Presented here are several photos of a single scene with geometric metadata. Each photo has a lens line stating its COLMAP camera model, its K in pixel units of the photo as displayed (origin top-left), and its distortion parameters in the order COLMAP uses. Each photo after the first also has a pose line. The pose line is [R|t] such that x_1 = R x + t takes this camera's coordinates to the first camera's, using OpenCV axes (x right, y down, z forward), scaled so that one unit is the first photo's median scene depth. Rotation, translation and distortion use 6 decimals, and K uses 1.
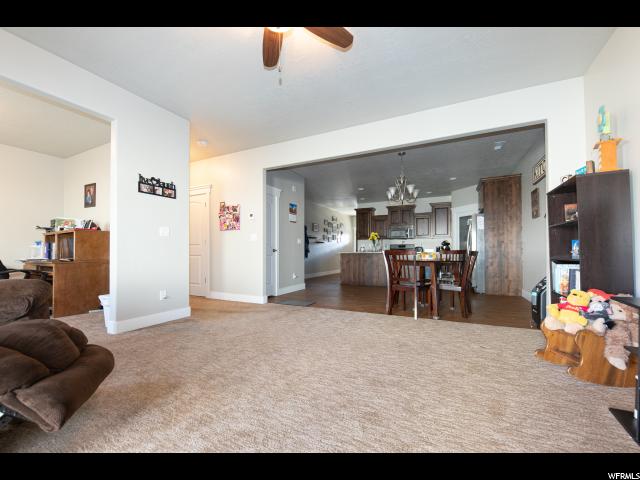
lens RADIAL K [[239.3, 0, 336.3], [0, 239.3, 251.0], [0, 0, 1]] dist [-0.000662, -0.000168]
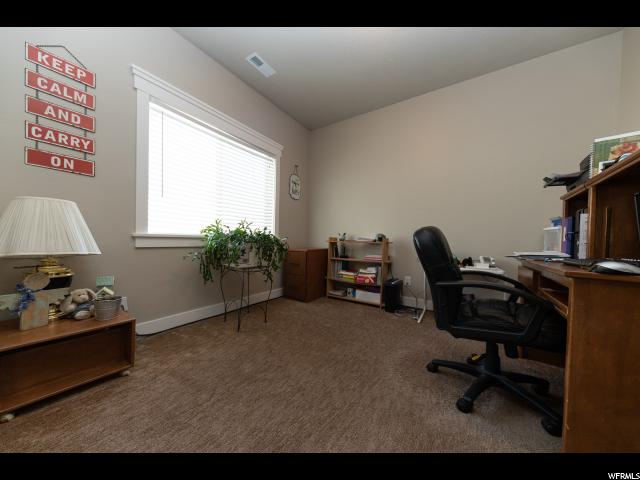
lens RADIAL K [[218.0, 0, 320.8], [0, 218.0, 244.4], [0, 0, 1]] dist [0.006845, -0.000043]
pose [[-0.185229, 0.019088, -0.982510, -0.806068], [-0.025085, 0.999394, 0.024146, 0.016096], [0.982375, 0.029119, -0.184638, 0.694778]]
